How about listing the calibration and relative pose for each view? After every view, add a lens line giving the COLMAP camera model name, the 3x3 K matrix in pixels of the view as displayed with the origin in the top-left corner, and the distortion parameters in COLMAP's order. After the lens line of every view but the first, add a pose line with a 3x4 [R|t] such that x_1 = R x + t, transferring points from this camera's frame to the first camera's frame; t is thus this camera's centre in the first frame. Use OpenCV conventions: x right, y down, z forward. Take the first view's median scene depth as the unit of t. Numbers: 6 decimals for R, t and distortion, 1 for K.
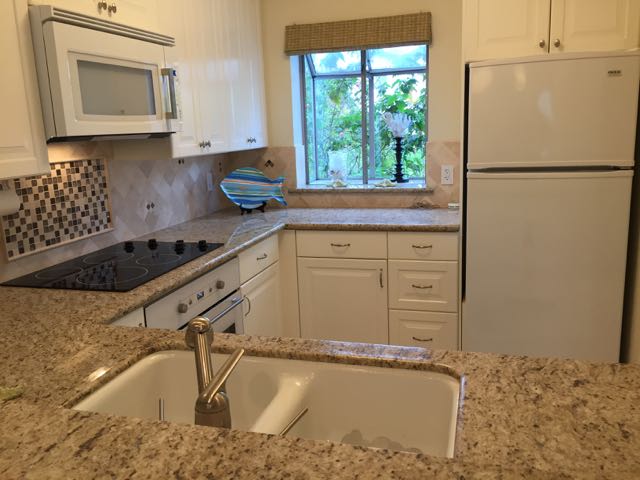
lens RADIAL K [[553.4, 0, 322.3], [0, 553.4, 238.0], [0, 0, 1]] dist [0.042059, -0.002483]
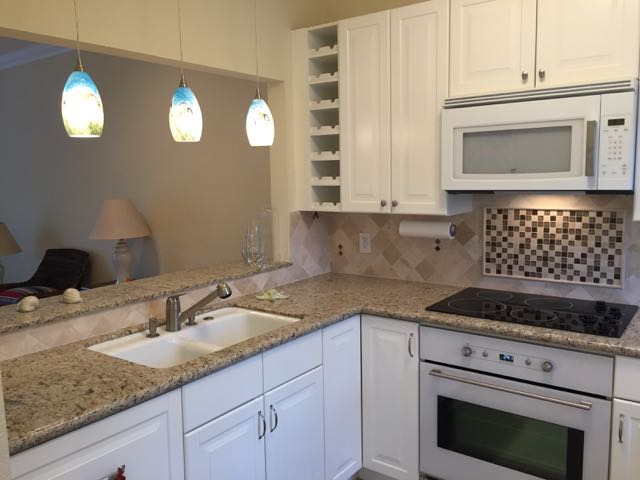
lens RADIAL K [[553.4, 0, 322.3], [0, 553.4, 238.5], [0, 0, 1]] dist [0.042059, -0.002483]
pose [[-0.339325, 0.159314, -0.927080, 0.697642], [-0.156858, 0.962172, 0.222757, -0.242841], [0.927499, 0.221007, -0.301499, 0.869561]]
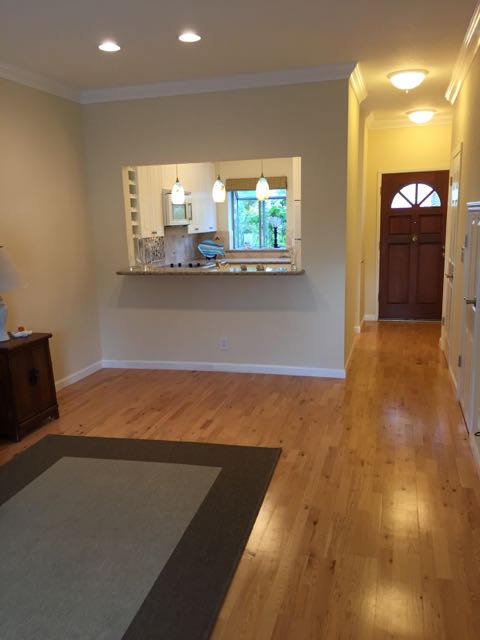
lens RADIAL K [[553.4, 0, 240.1], [0, 553.4, 322.4], [0, 0, 1]] dist [0.042059, -0.002483]
pose [[0.999951, 0.009181, 0.003795, -0.014488], [-0.009141, 0.999904, -0.010368, 0.345977], [-0.003889, 0.010333, 0.999939, -1.881142]]
